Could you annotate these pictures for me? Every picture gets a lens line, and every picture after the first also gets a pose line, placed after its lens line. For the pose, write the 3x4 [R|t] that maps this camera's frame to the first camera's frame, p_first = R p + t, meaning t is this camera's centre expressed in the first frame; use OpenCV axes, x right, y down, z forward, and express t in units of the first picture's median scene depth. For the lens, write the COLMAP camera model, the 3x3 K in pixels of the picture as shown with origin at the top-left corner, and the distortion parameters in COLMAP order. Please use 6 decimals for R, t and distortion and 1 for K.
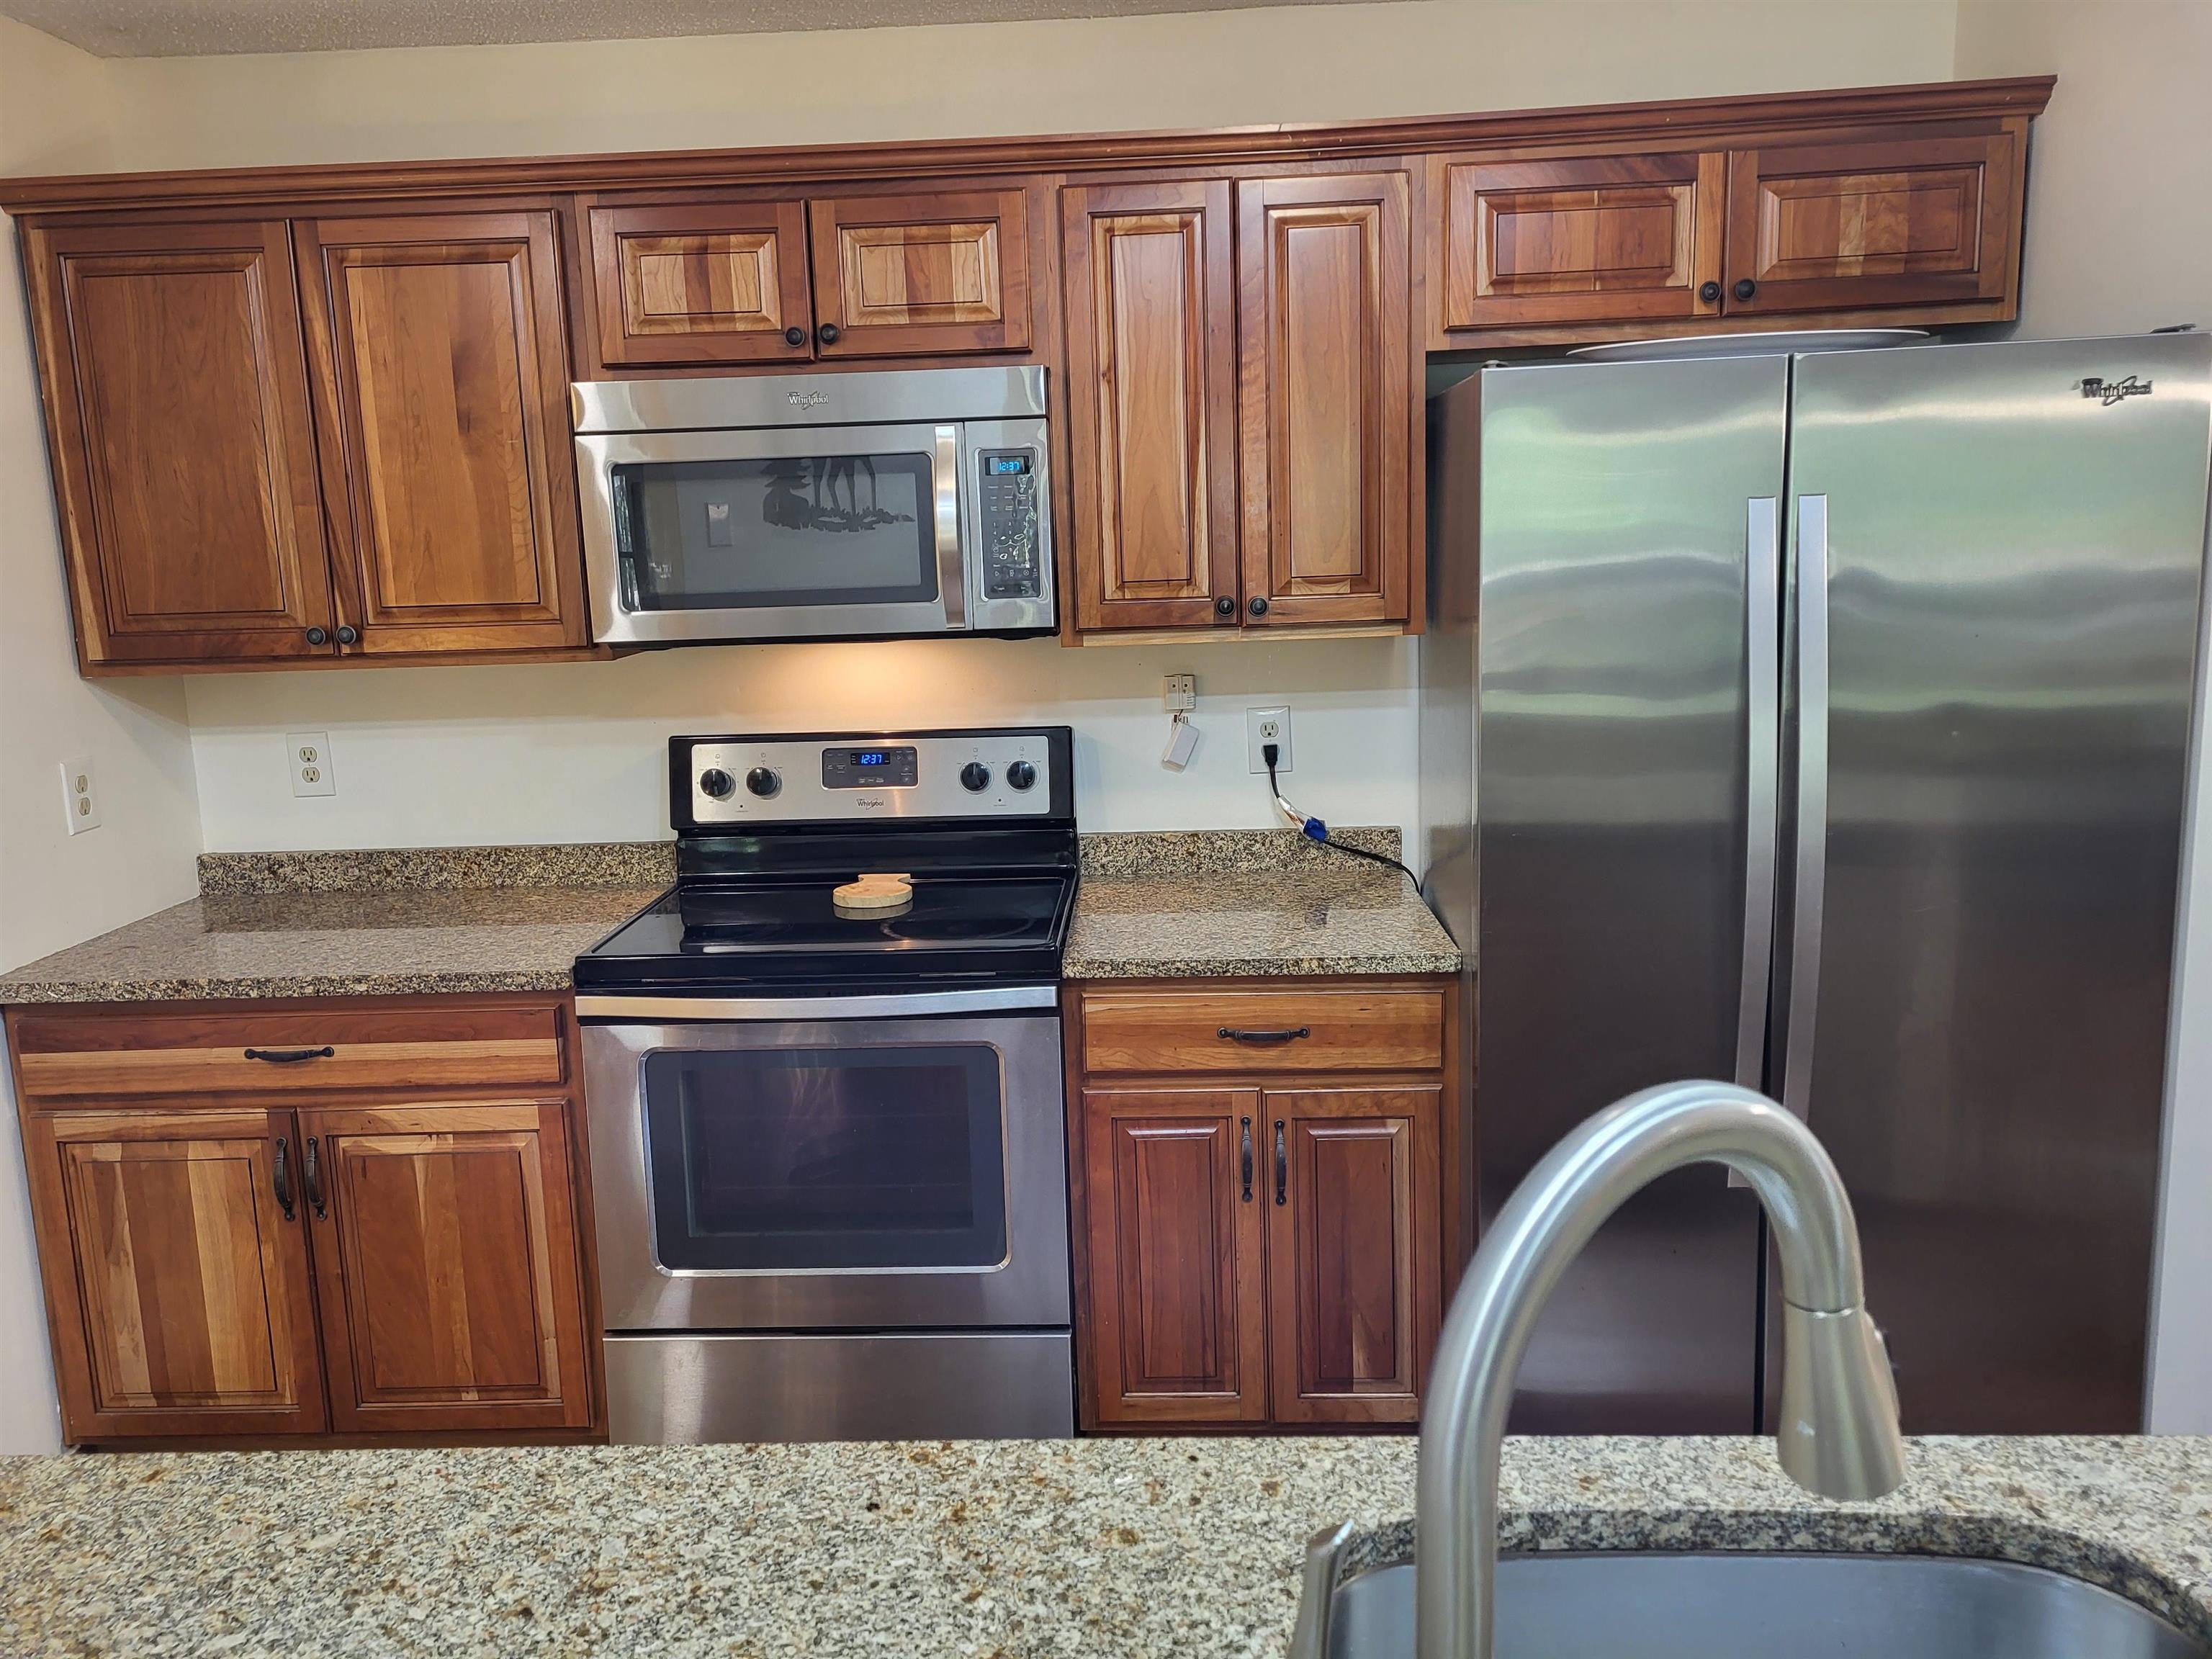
lens RADIAL K [[1668.4, 0, 1073.1], [0, 1668.4, 798.6], [0, 0, 1]] dist [0.061156, -0.058436]
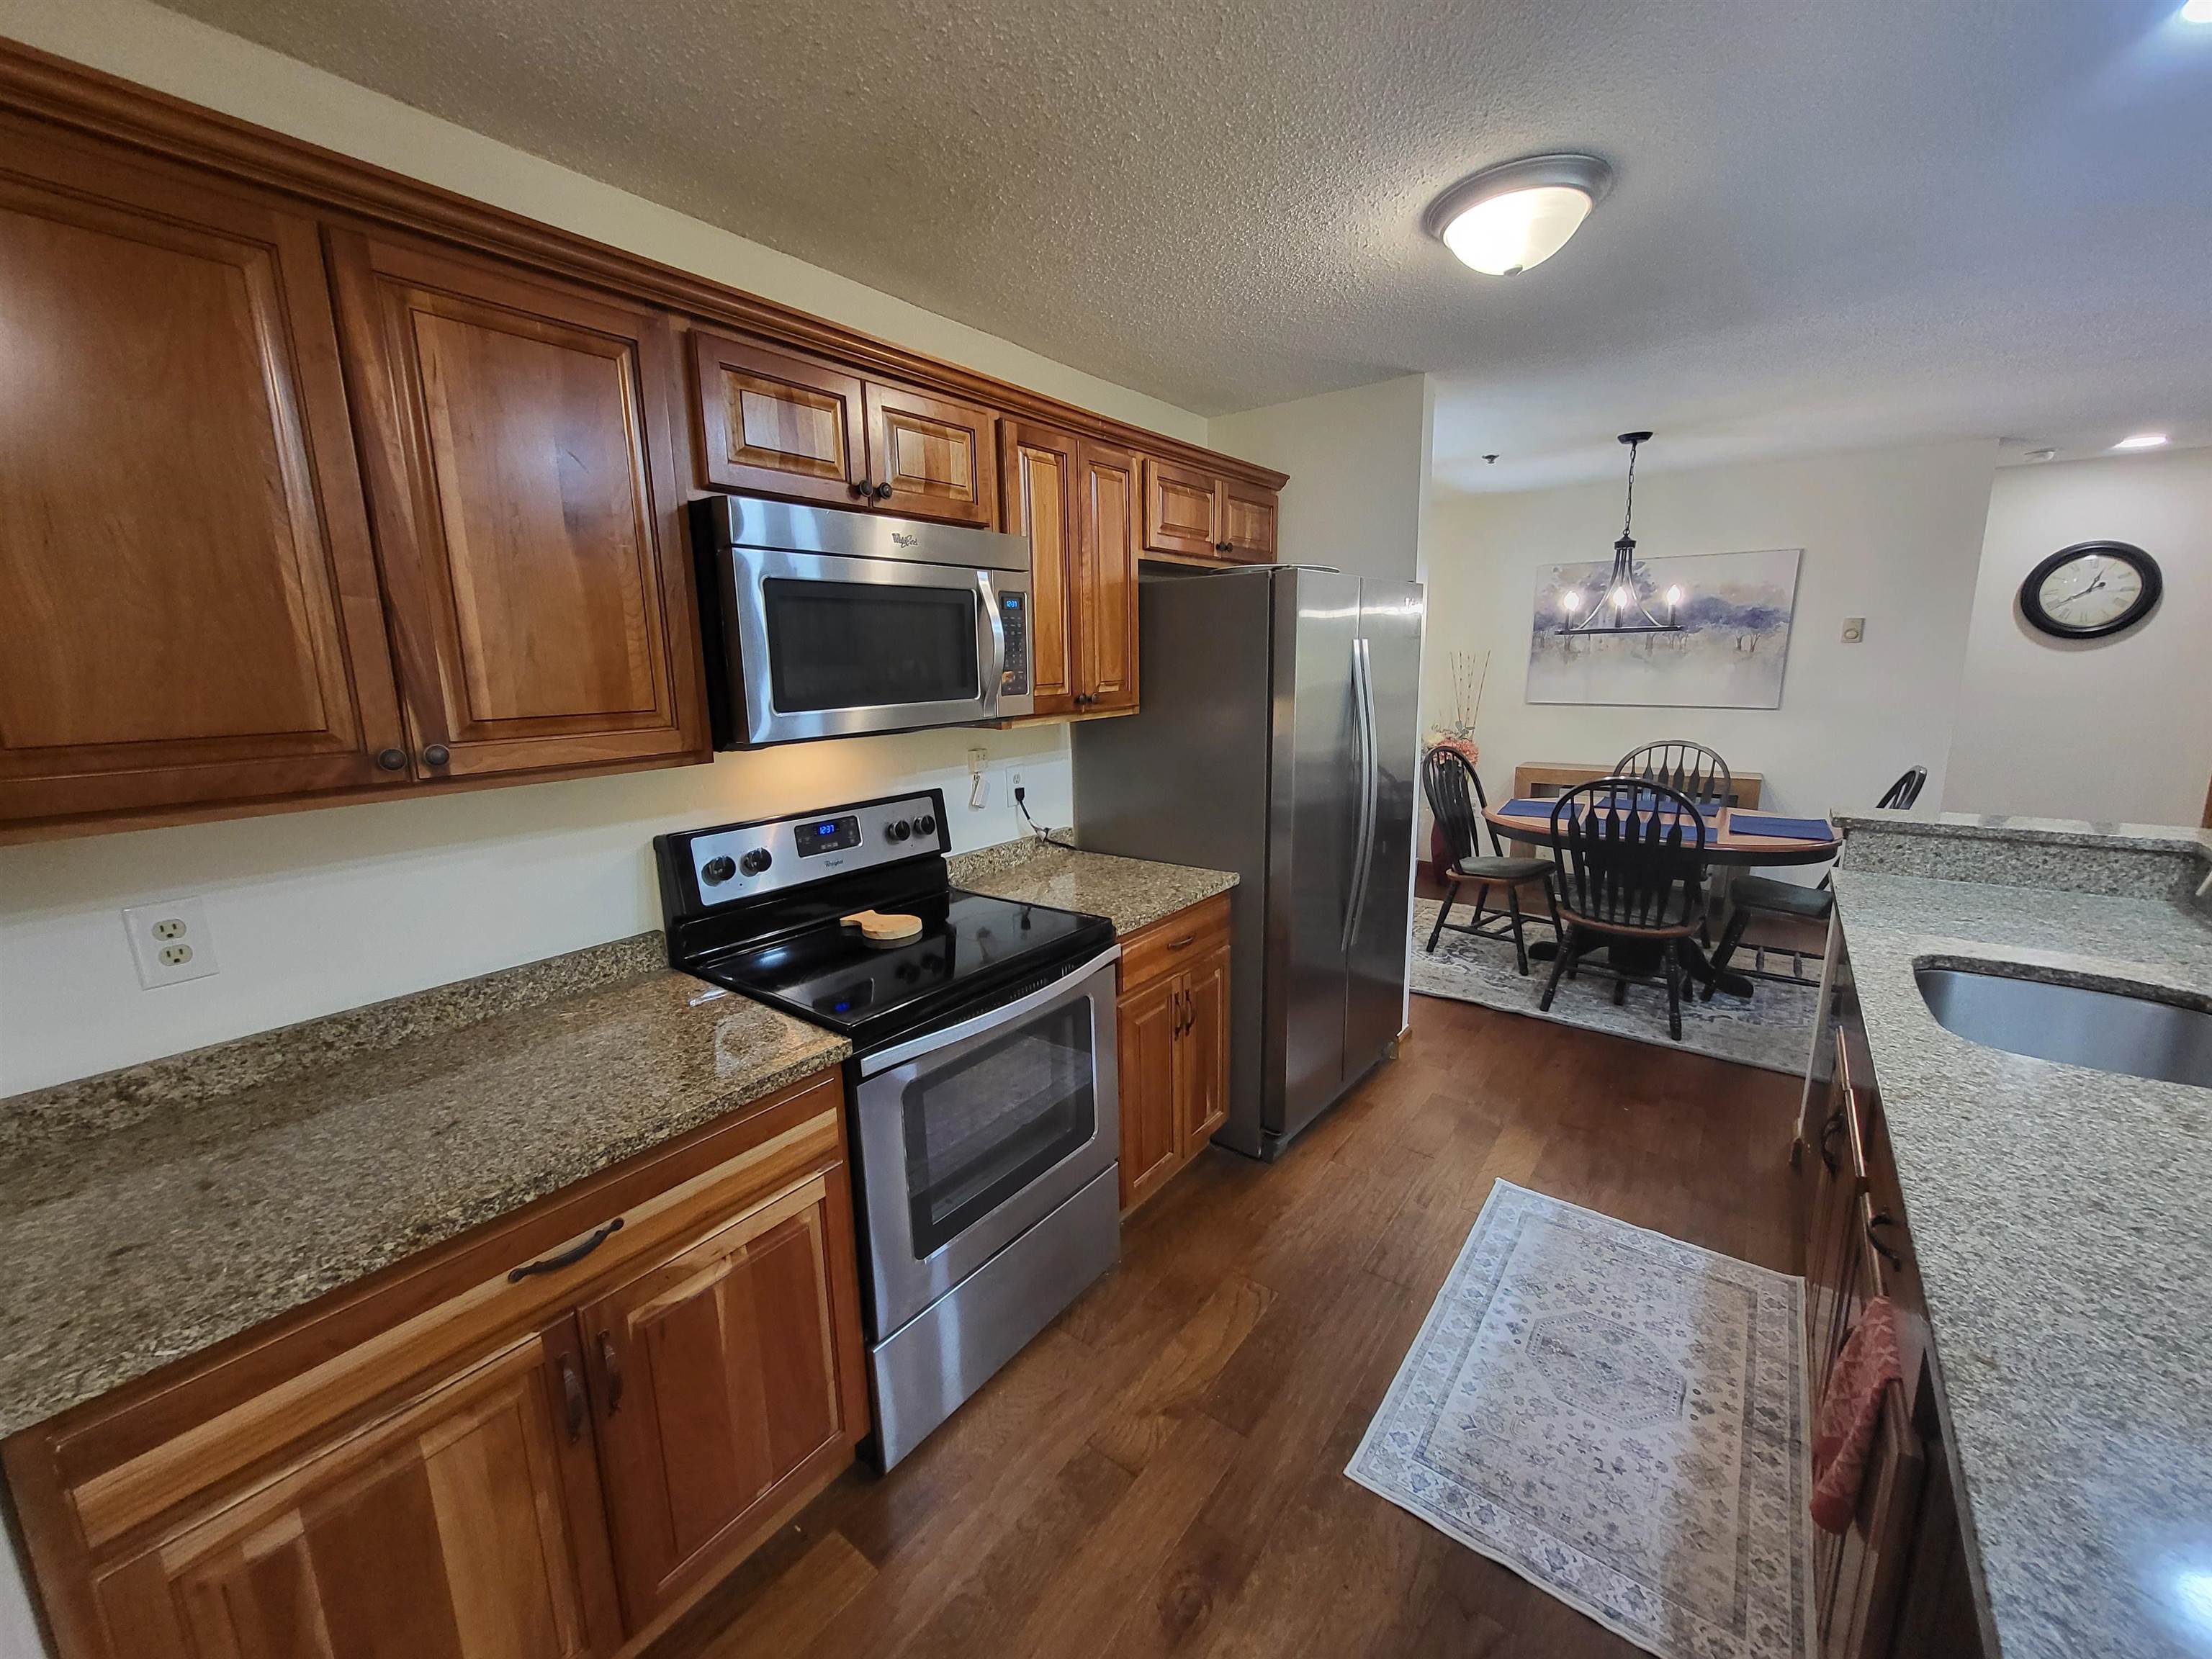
lens RADIAL K [[865.9, 0, 1078.7], [0, 865.9, 821.9], [0, 0, 1]] dist [-0.000210, -0.000137]
pose [[0.581588, -0.129507, 0.803109, -0.614228], [0.140244, 0.988427, 0.057831, -0.046016], [-0.801304, 0.078998, 0.593019, 0.509927]]
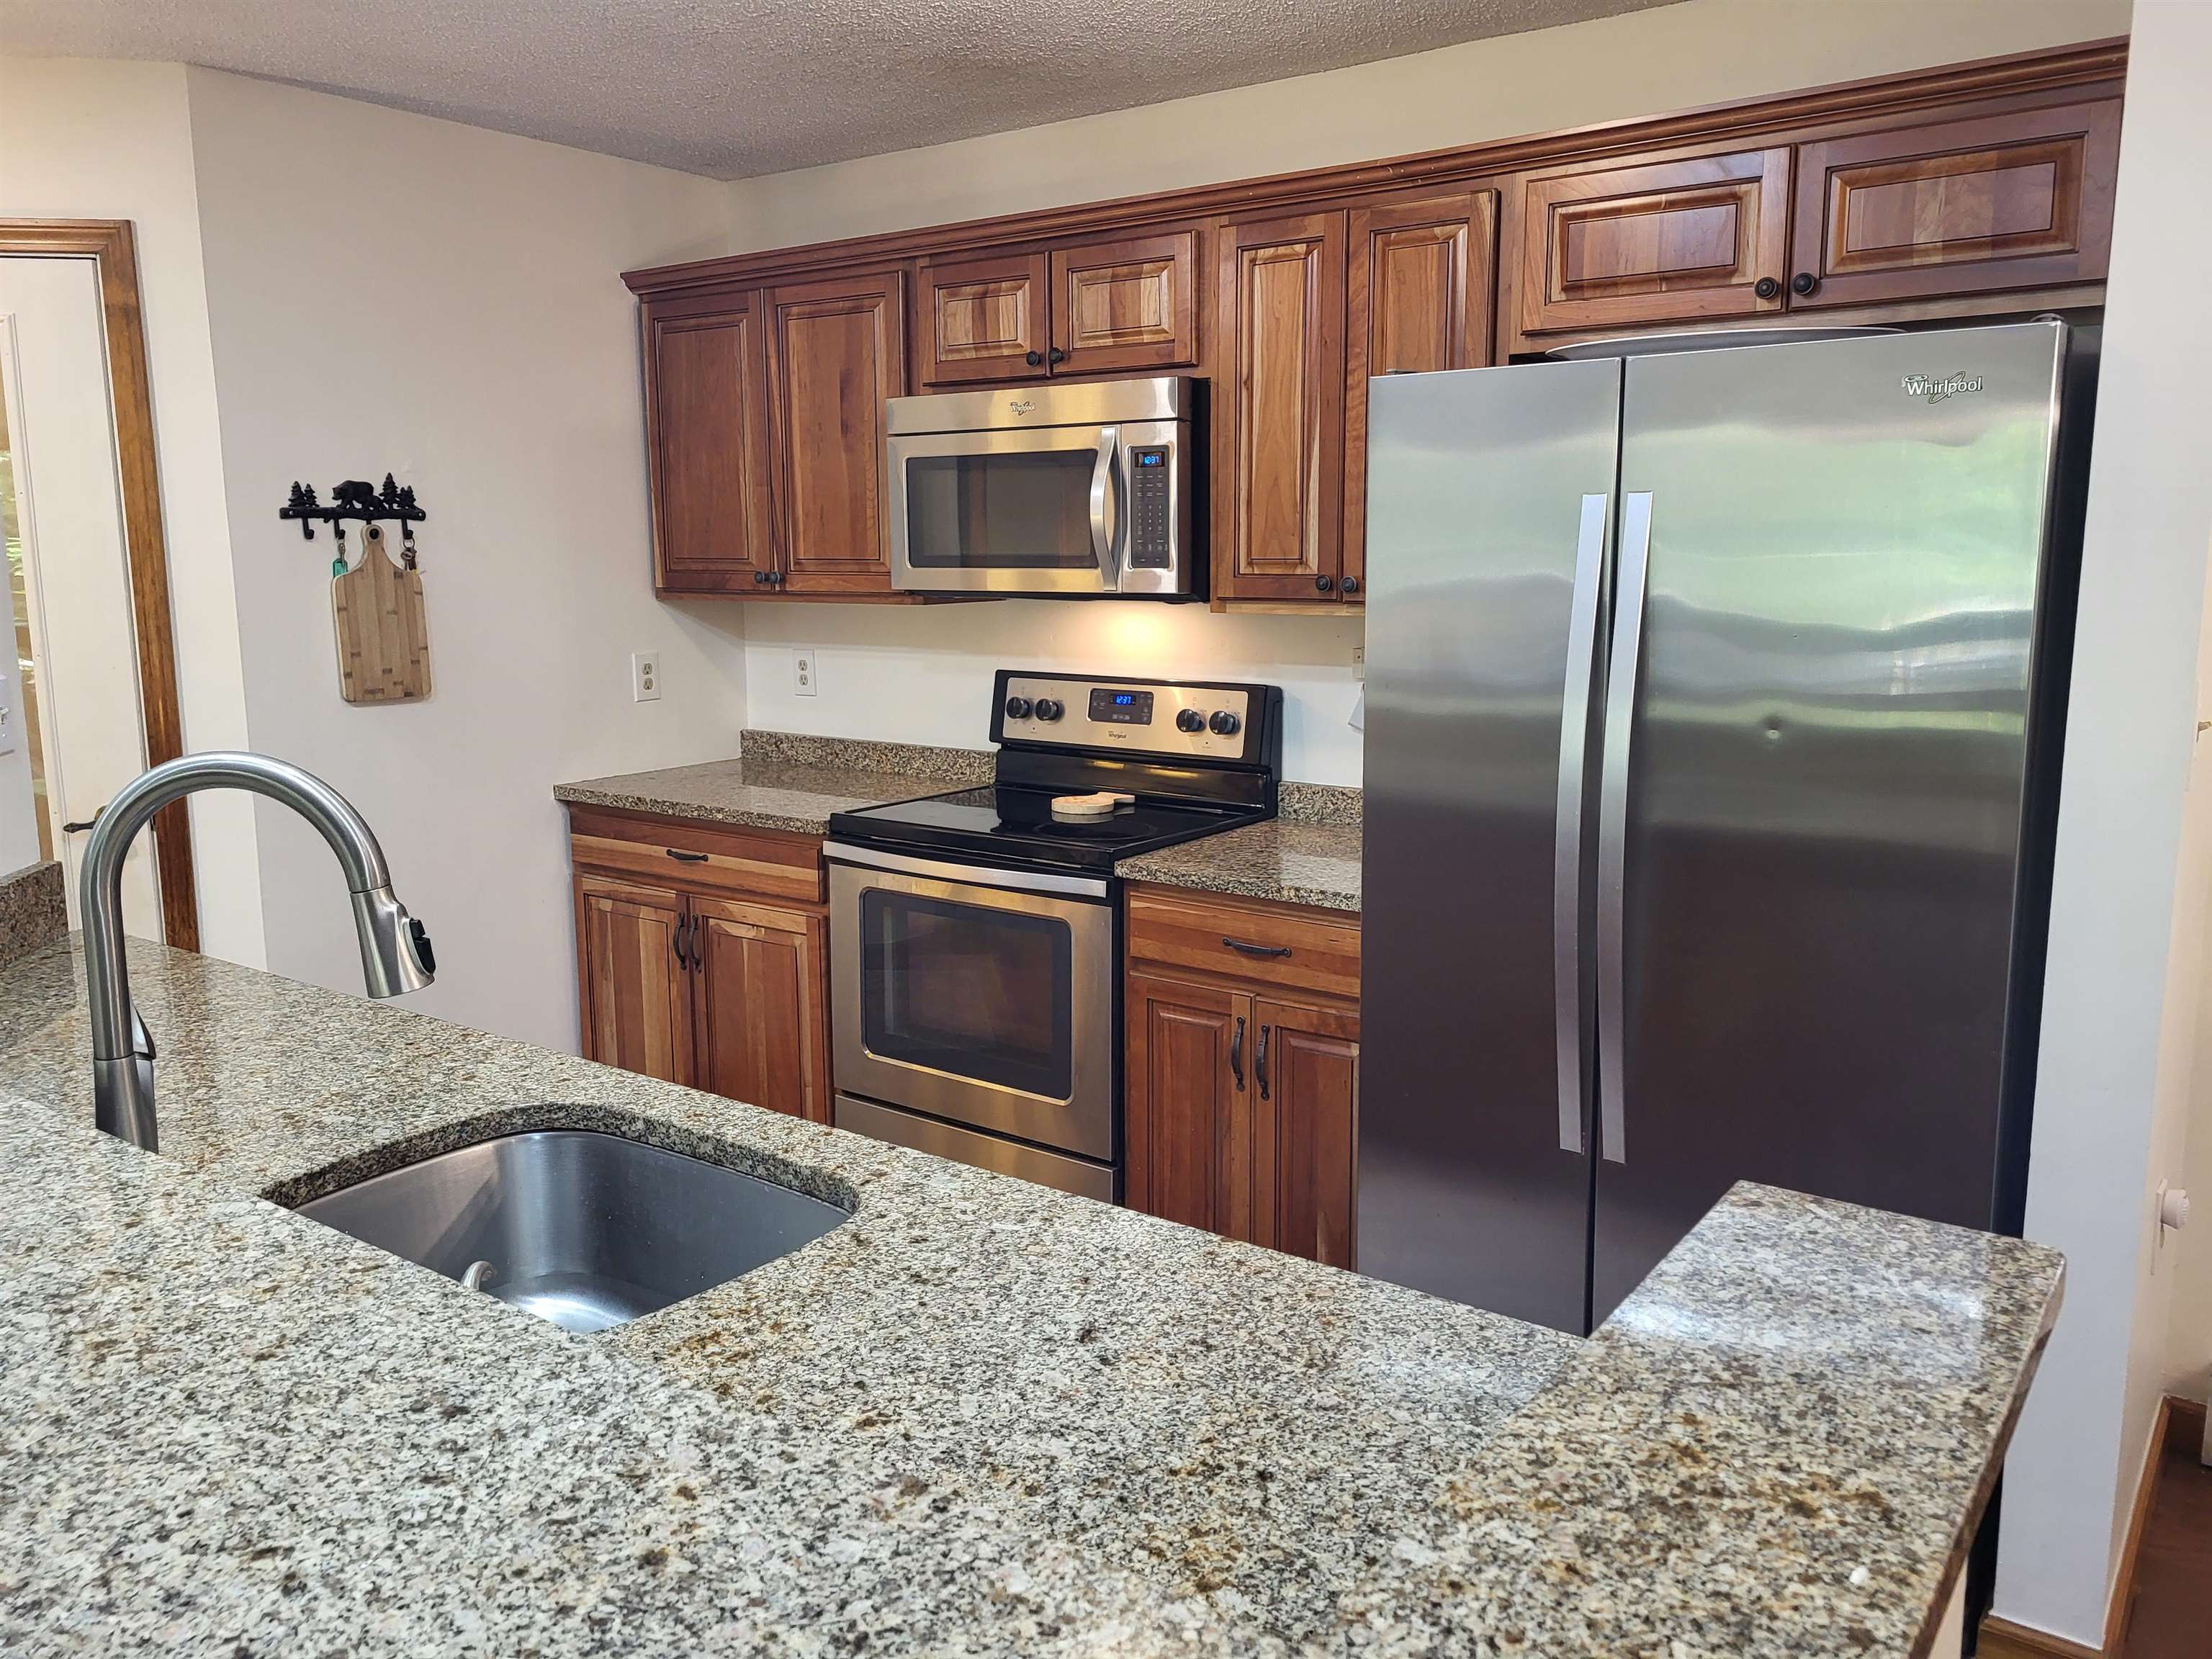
lens RADIAL K [[1668.4, 0, 1073.1], [0, 1668.4, 798.6], [0, 0, 1]] dist [0.061156, -0.058436]
pose [[0.830059, 0.115641, -0.545555, 0.593347], [-0.114520, 0.992761, 0.036194, 0.009060], [0.545791, 0.032434, 0.837293, -0.045841]]
